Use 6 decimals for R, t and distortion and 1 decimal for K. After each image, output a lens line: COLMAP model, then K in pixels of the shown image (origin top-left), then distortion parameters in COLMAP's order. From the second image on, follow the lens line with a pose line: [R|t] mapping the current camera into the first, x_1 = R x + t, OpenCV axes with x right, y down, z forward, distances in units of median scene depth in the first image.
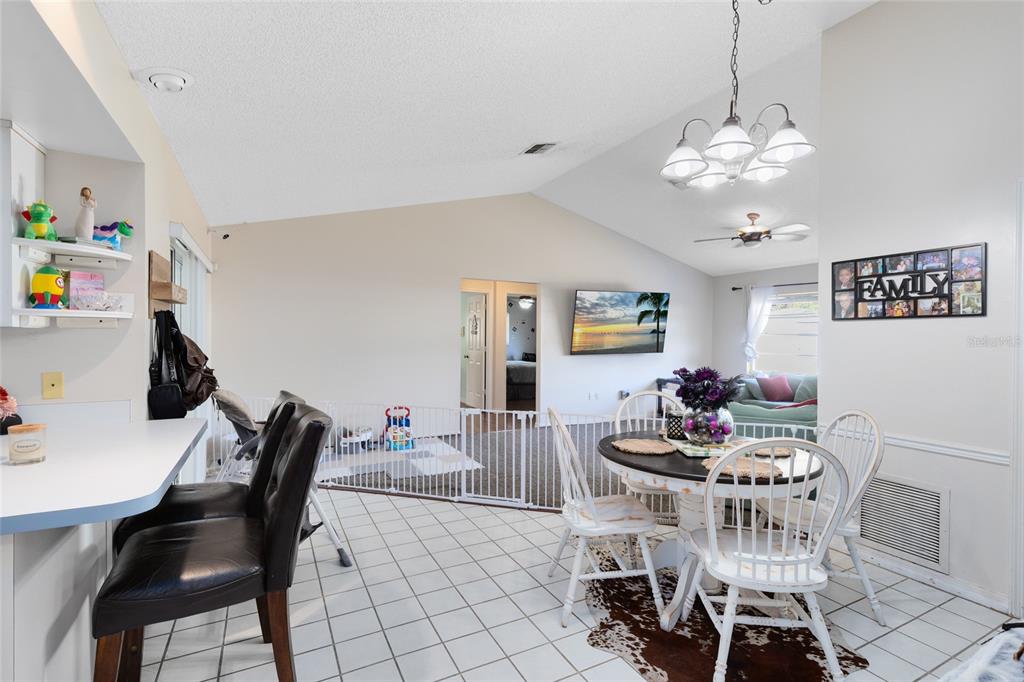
lens RADIAL K [[487.4, 0, 522.5], [0, 487.4, 339.4], [0, 0, 1]] dist [0.005956, 0.000080]
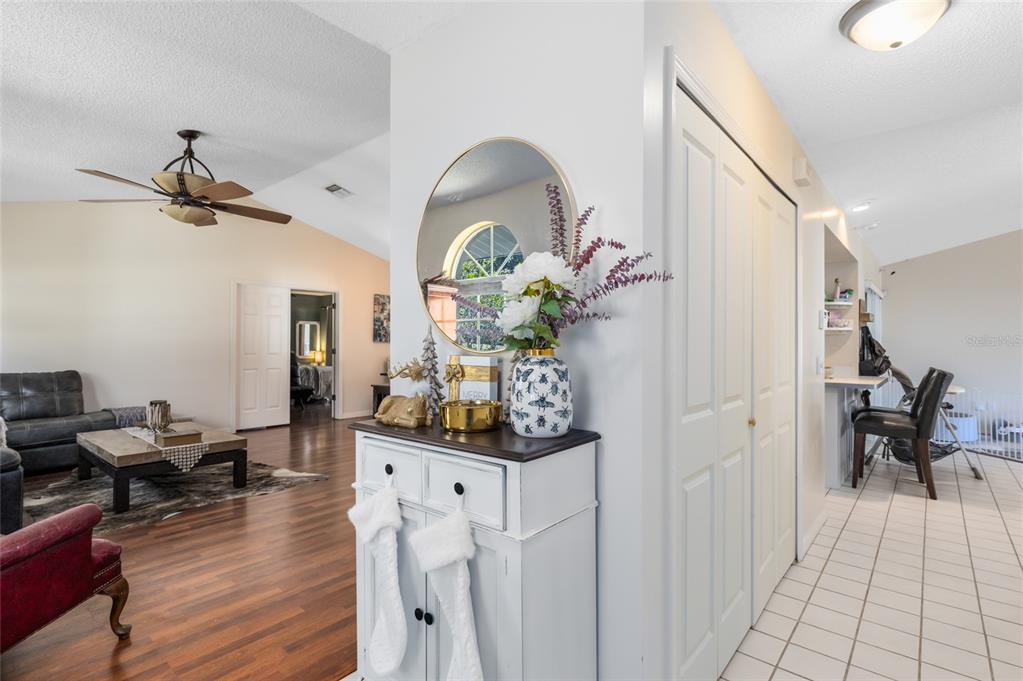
lens RADIAL K [[487.0, 0, 515.7], [0, 487.0, 340.3], [0, 0, 1]] dist [0.005956, 0.000080]
pose [[0.372455, -0.005230, -0.928035, 0.590156], [-0.006283, 0.999947, -0.008157, 0.025777], [0.928029, 0.008869, 0.372402, -1.058940]]
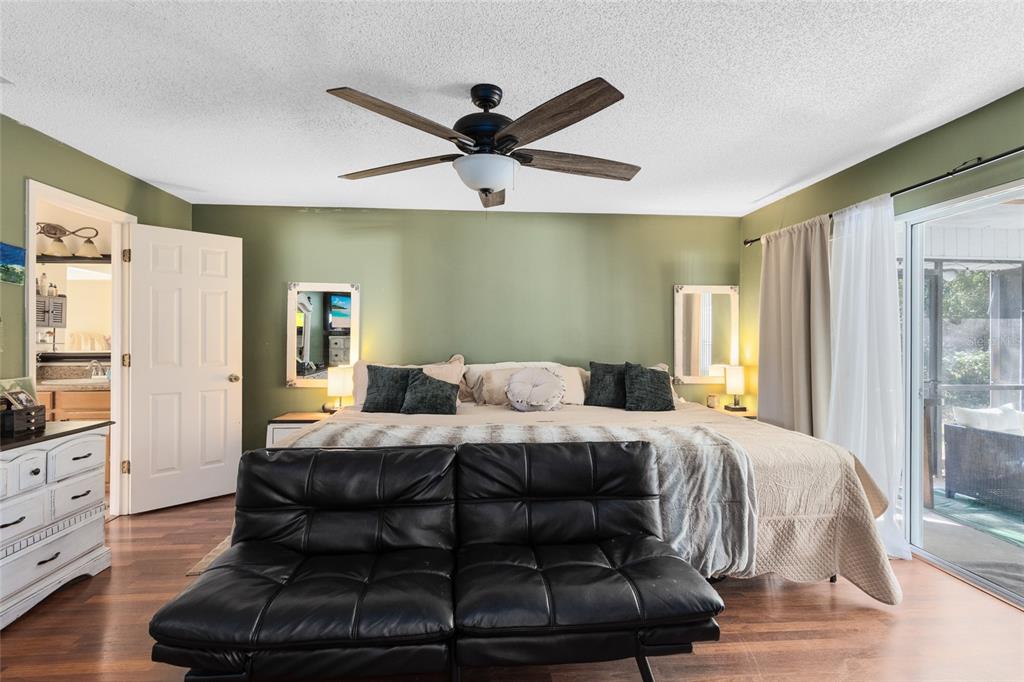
lens RADIAL K [[487.4, 0, 512.3], [0, 487.4, 332.9], [0, 0, 1]] dist [0.005956, 0.000080]
pose [[-0.406915, -0.005688, -0.913448, -2.115851], [-0.006151, 0.999975, -0.003487, 0.004078], [0.913445, 0.004200, -0.406940, -1.087113]]
